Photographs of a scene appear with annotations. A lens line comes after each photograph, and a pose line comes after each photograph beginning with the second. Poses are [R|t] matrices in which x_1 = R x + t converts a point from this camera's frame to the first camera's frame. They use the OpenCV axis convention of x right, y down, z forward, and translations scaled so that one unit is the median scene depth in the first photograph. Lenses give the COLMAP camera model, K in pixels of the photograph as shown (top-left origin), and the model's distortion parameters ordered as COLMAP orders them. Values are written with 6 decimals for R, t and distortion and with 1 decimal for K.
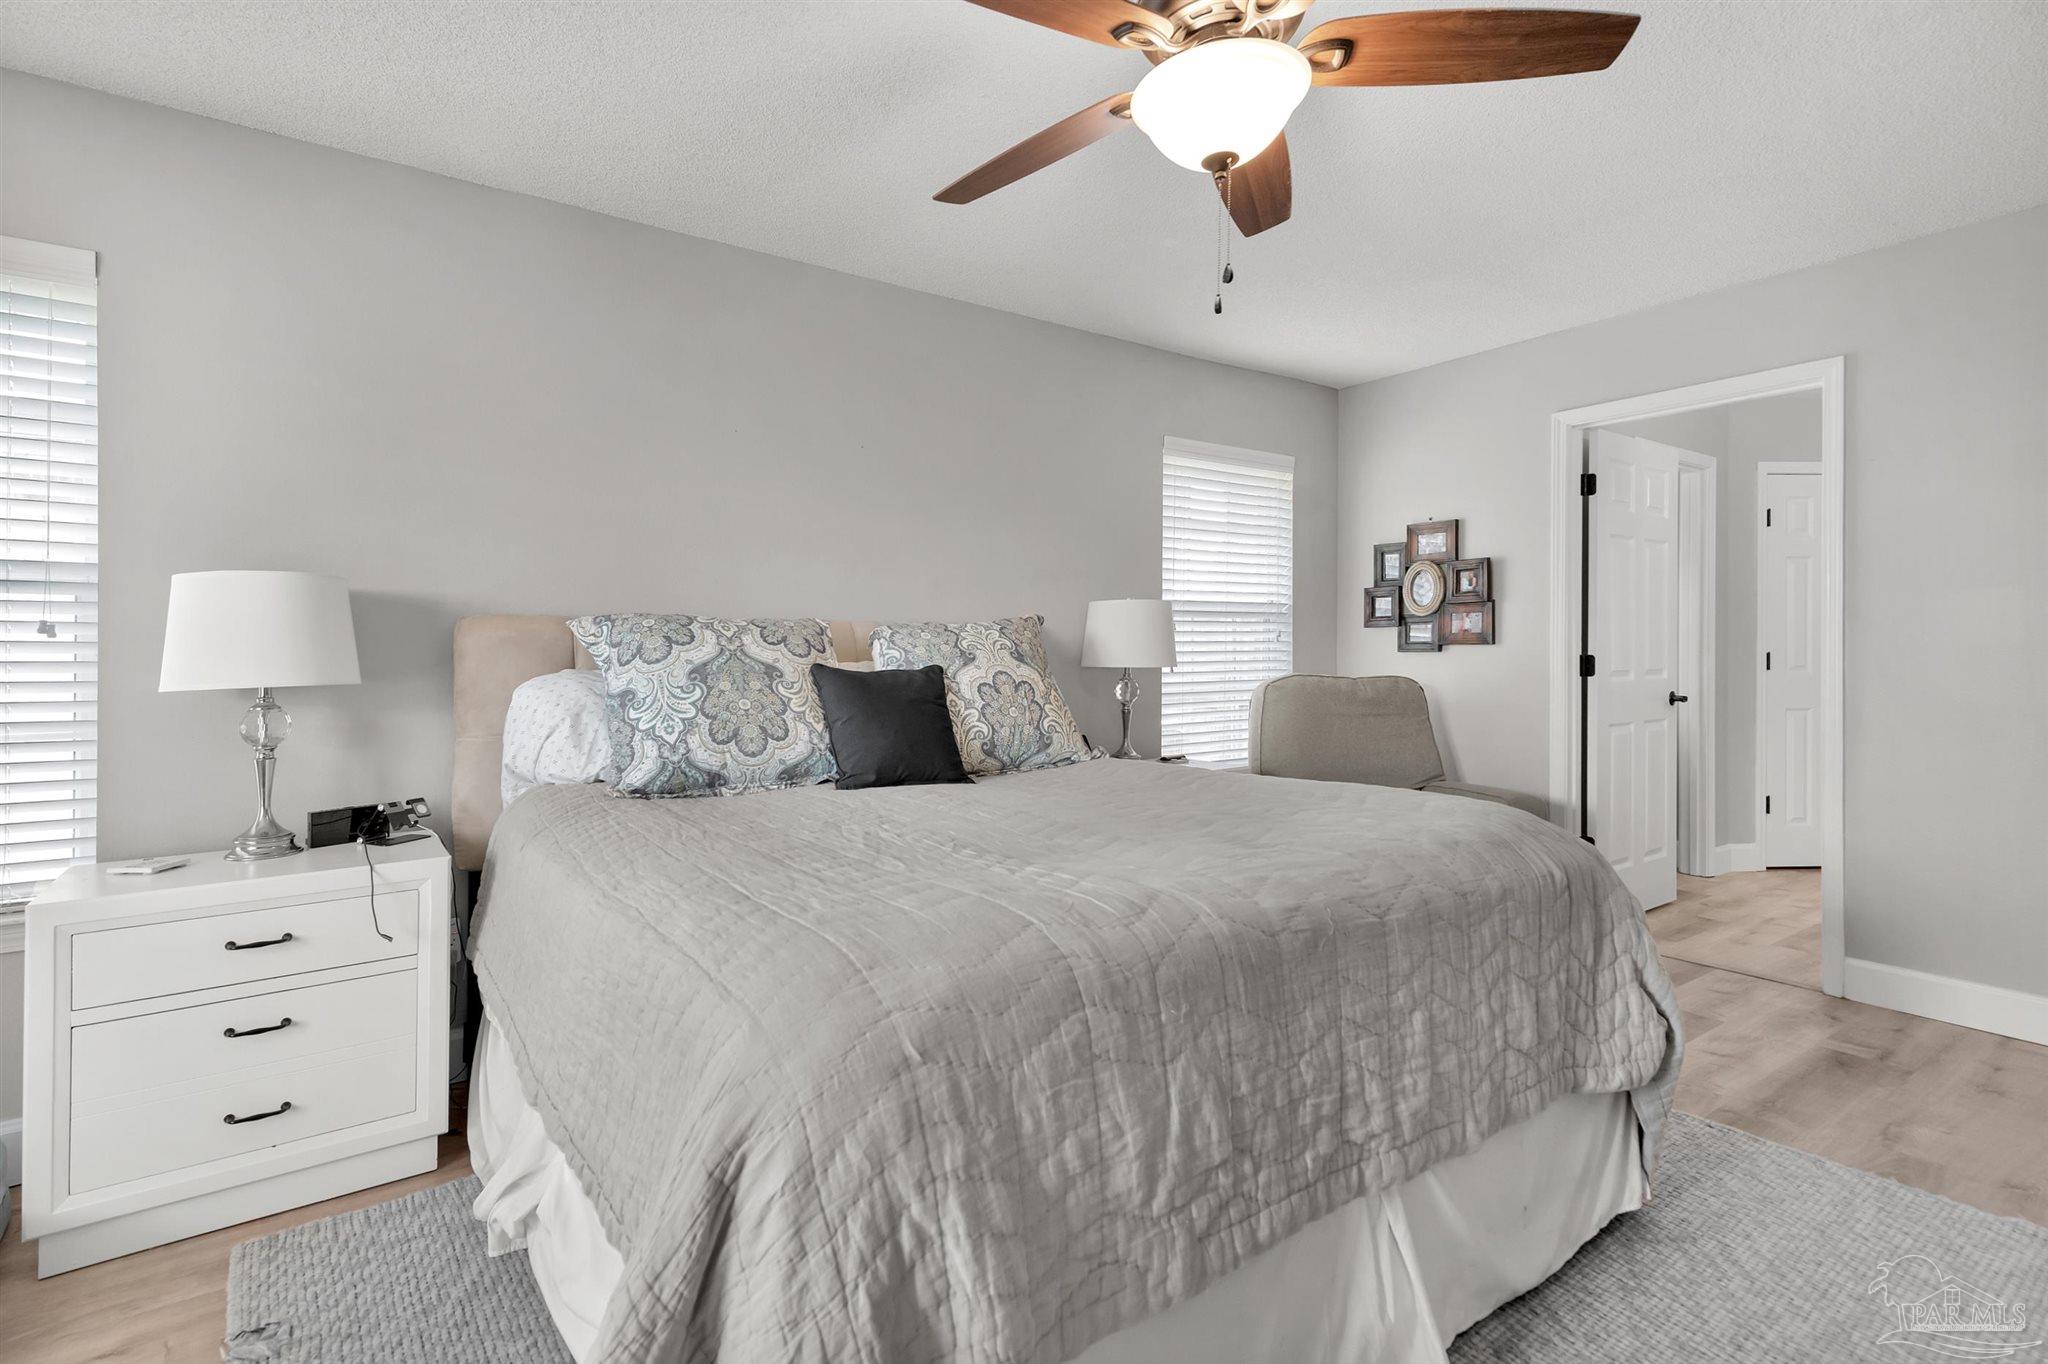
lens RADIAL K [[982.0, 0, 1024.0], [0, 982.0, 682.0], [0, 0, 1]] dist [0.158381, 0.000073]
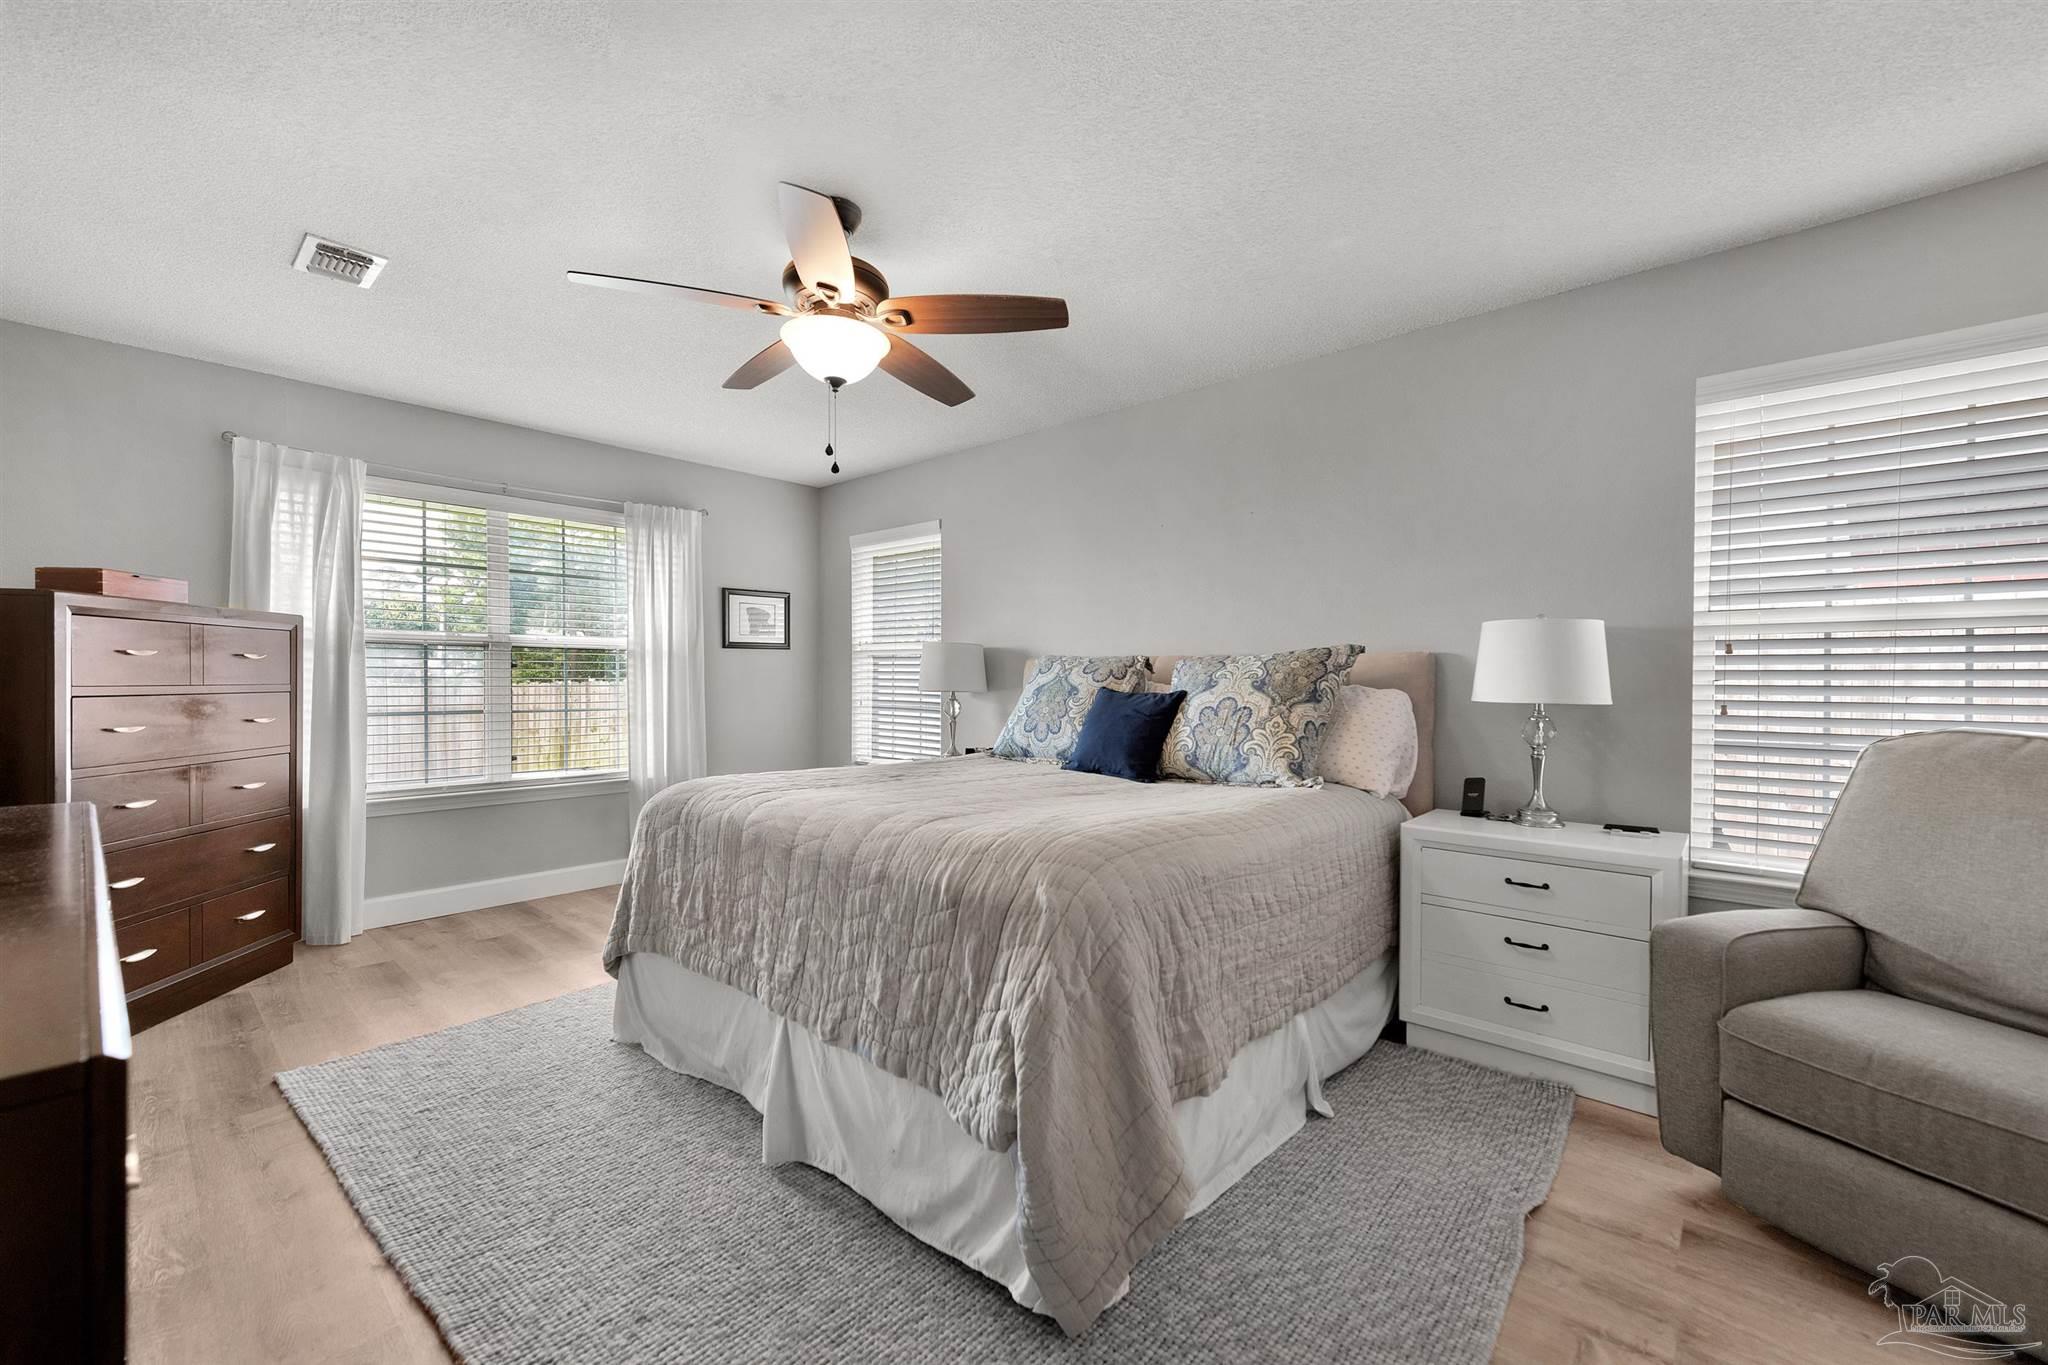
lens RADIAL K [[826.1, 0, 1024.0], [0, 826.1, 682.5], [0, 0, 1]] dist [0.000760, 0.000123]
pose [[0.234425, 0.016976, -0.971986, 0.902331], [-0.033374, 0.999399, 0.009406, -0.030551], [0.971561, 0.030234, 0.234851, 0.555278]]
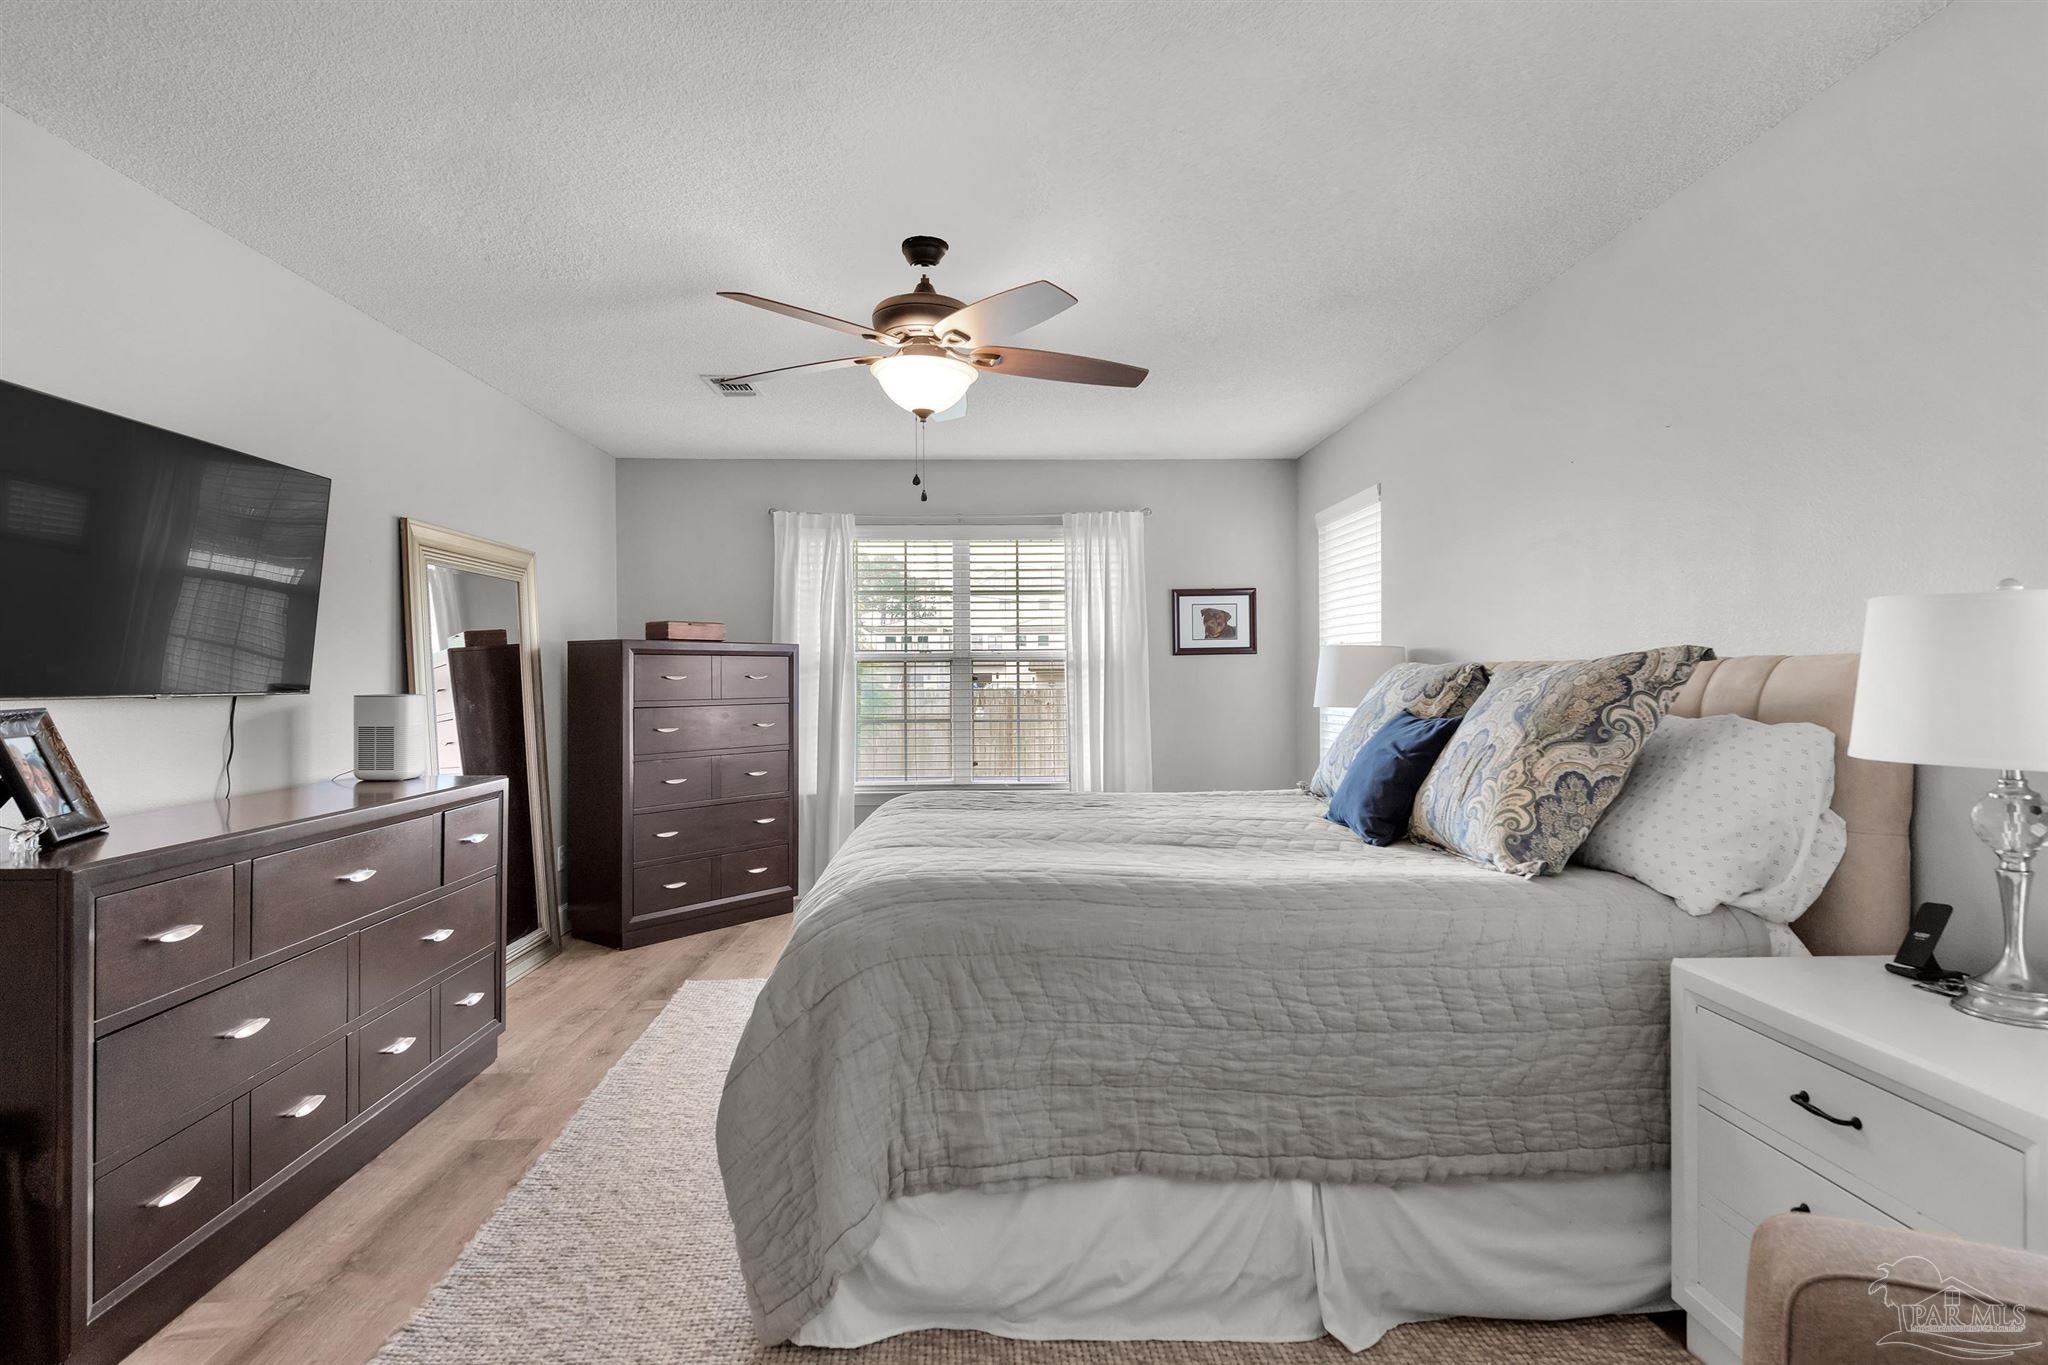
lens RADIAL K [[1022.6, 0, 1024.0], [0, 1022.6, 682.5], [0, 0, 1]] dist [0.015357, -0.000050]
pose [[-0.534138, 0.020834, -0.845141, 0.887770], [-0.009947, 0.999472, 0.030925, -0.070952], [0.845339, 0.024925, -0.533648, 1.152509]]
